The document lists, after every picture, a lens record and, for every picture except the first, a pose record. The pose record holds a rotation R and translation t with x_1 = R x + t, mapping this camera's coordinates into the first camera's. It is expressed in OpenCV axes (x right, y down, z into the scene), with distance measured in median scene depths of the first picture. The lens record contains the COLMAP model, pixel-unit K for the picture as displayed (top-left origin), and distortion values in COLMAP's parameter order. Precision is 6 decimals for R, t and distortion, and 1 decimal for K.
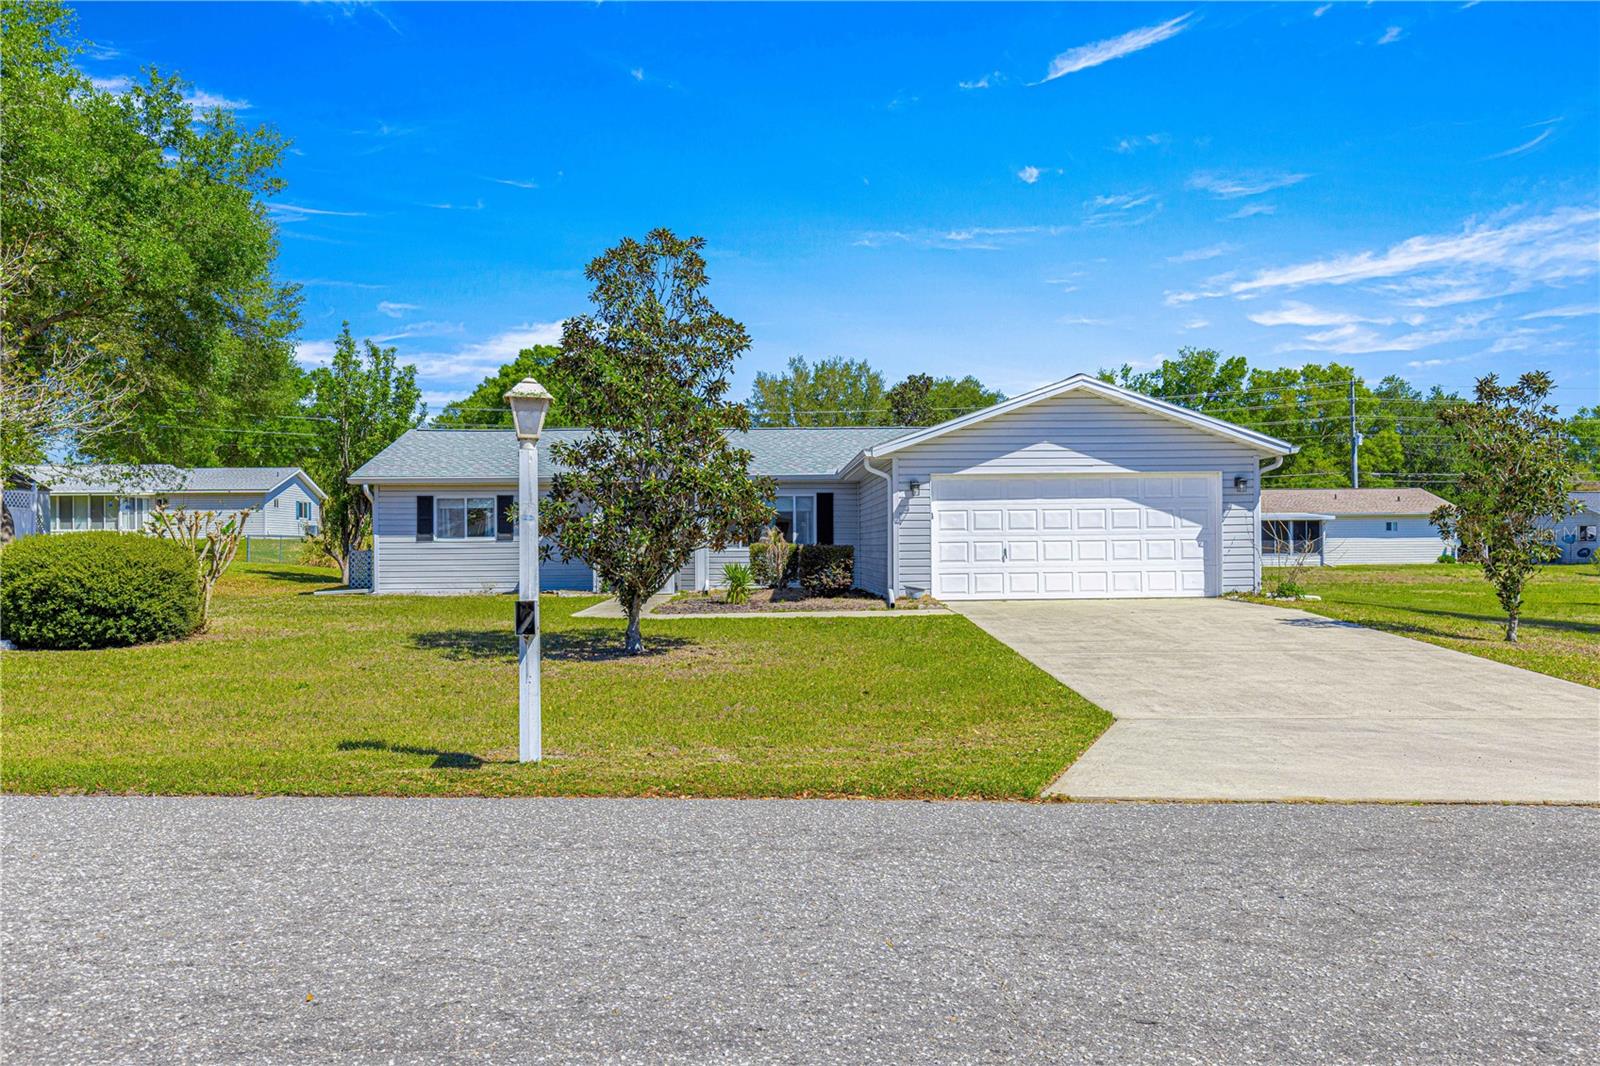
lens RADIAL K [[1168.7, 0, 799.1], [0, 1168.7, 487.9], [0, 0, 1]] dist [-0.045812, 0.000403]
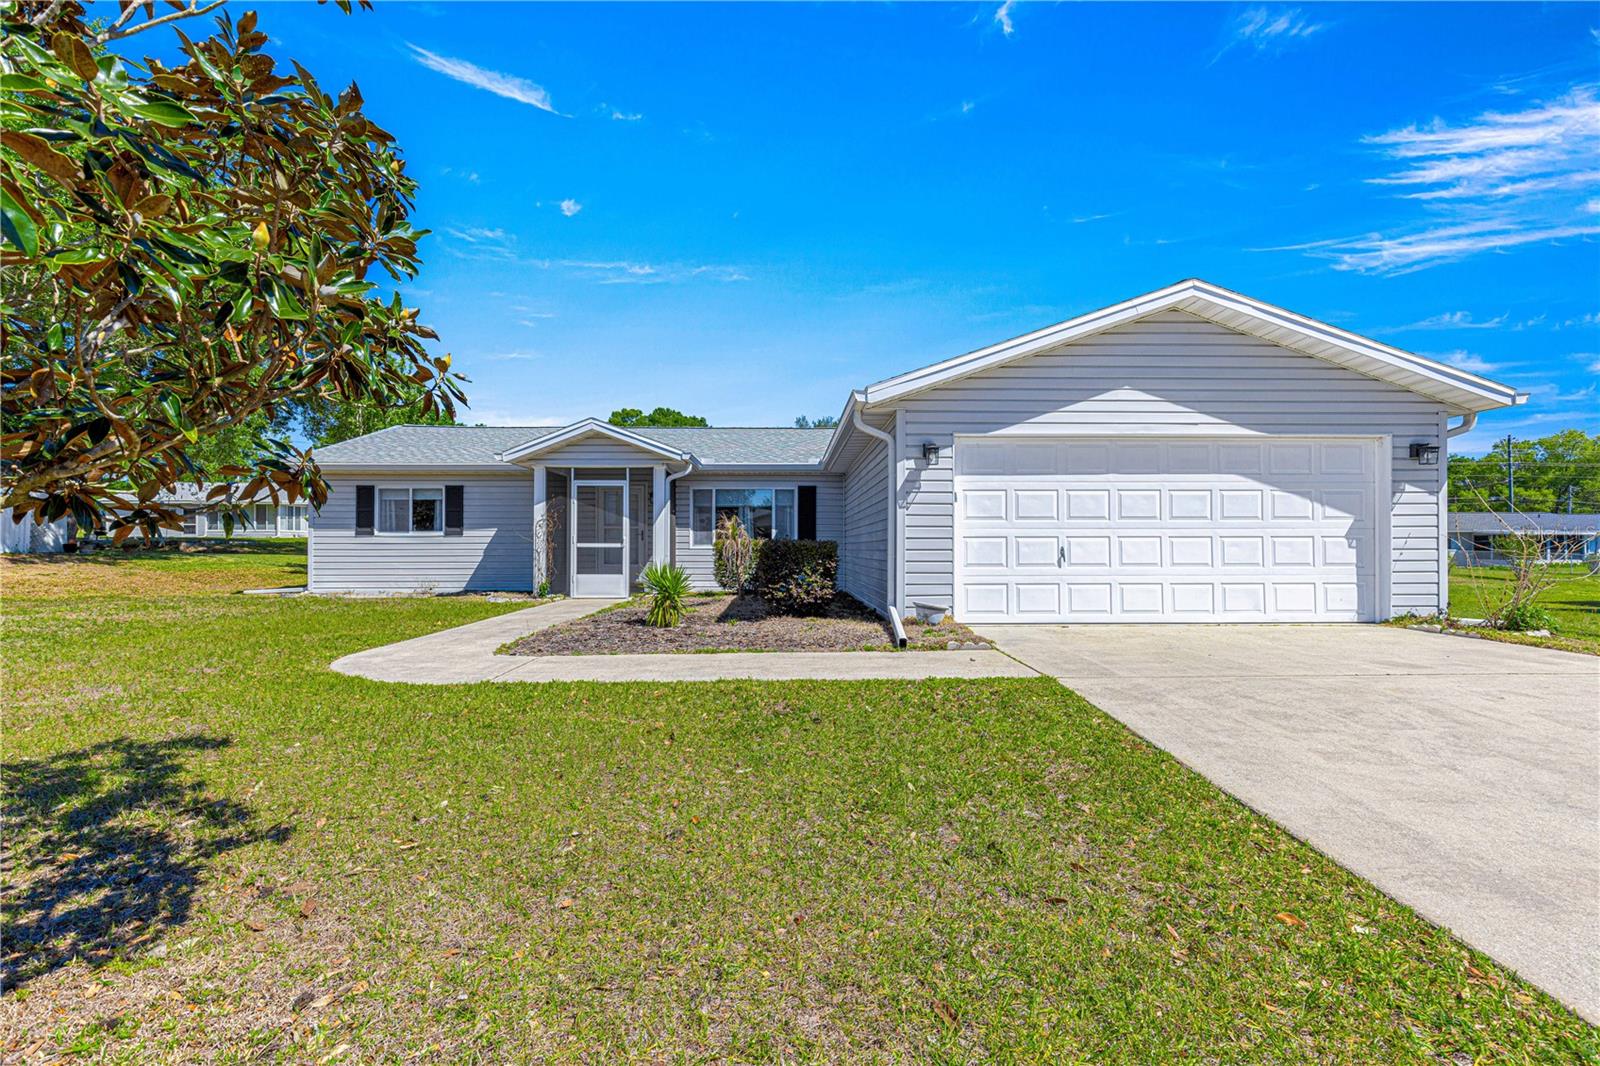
lens RADIAL K [[717.6, 0, 799.8], [0, 717.6, 540.2], [0, 0, 1]] dist [0.003150, 0.000141]
pose [[0.999925, 0.008479, -0.008812, 0.028634], [-0.008132, 0.999220, 0.038635, 0.032971], [0.009133, -0.038561, 0.999215, 0.581466]]
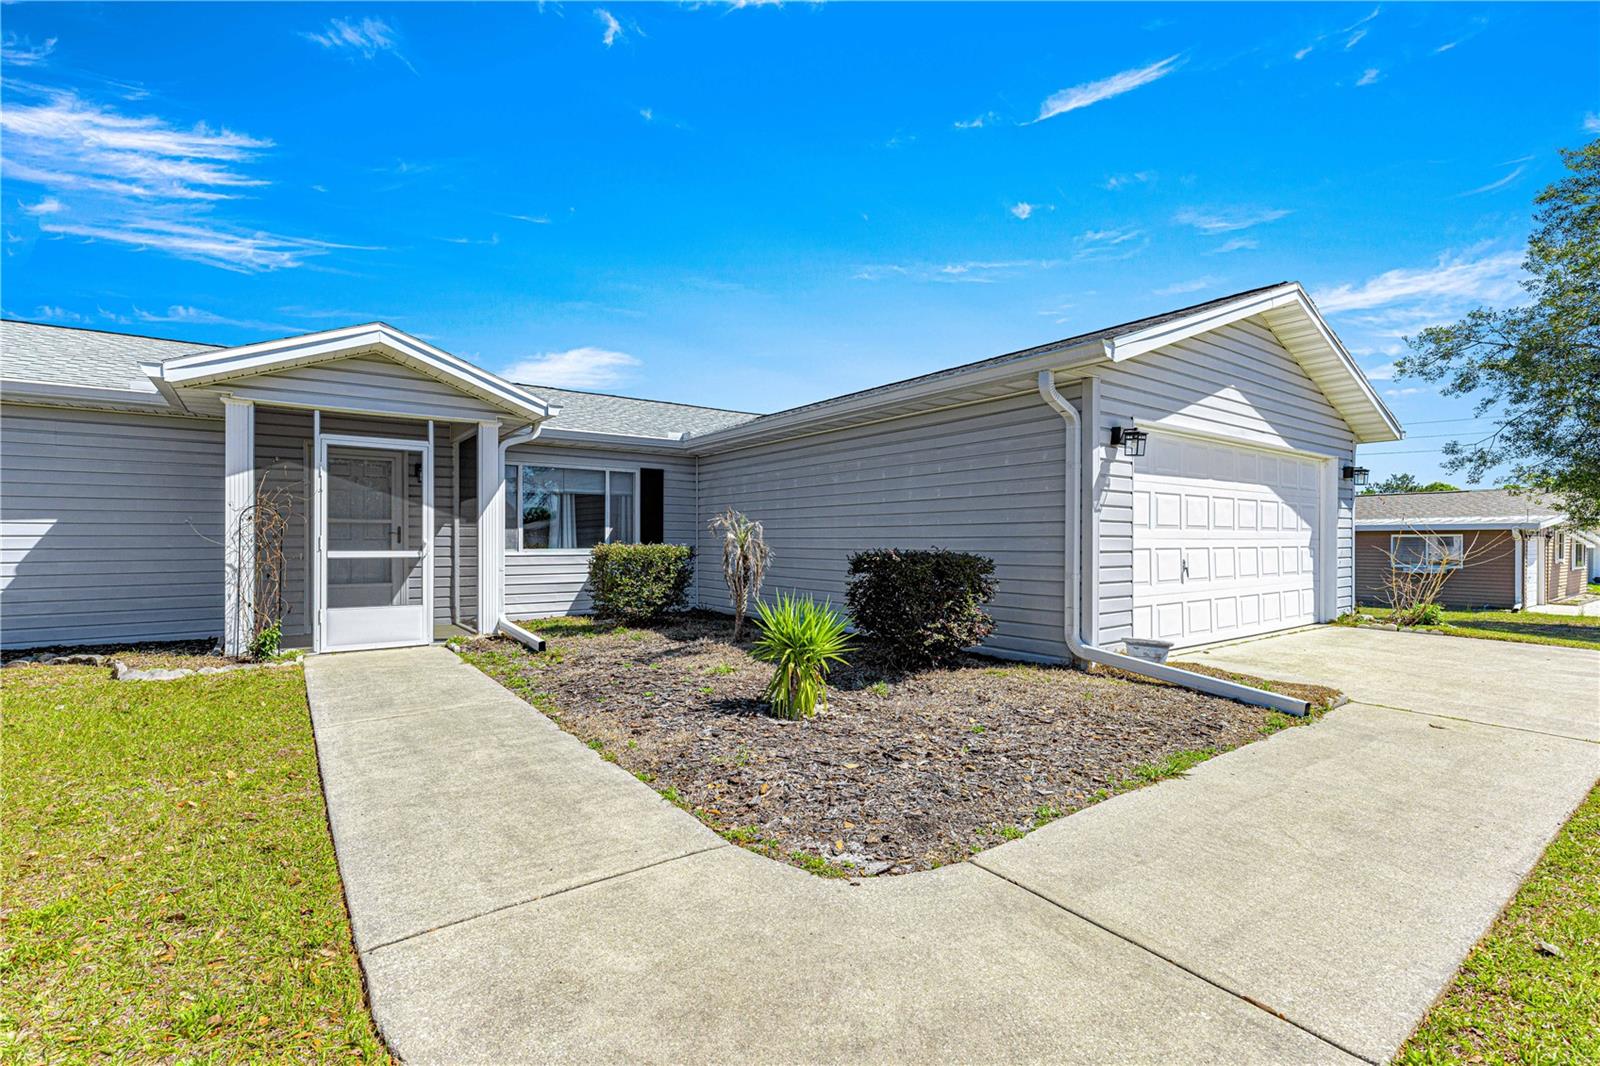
lens RADIAL K [[717.6, 0, 799.8], [0, 717.6, 540.2], [0, 0, 1]] dist [0.003150, 0.000141]
pose [[0.821711, 0.010636, 0.569805, -0.188601], [-0.037597, 0.998659, 0.035577, 0.036071], [-0.568663, -0.050657, 0.821010, 0.809765]]
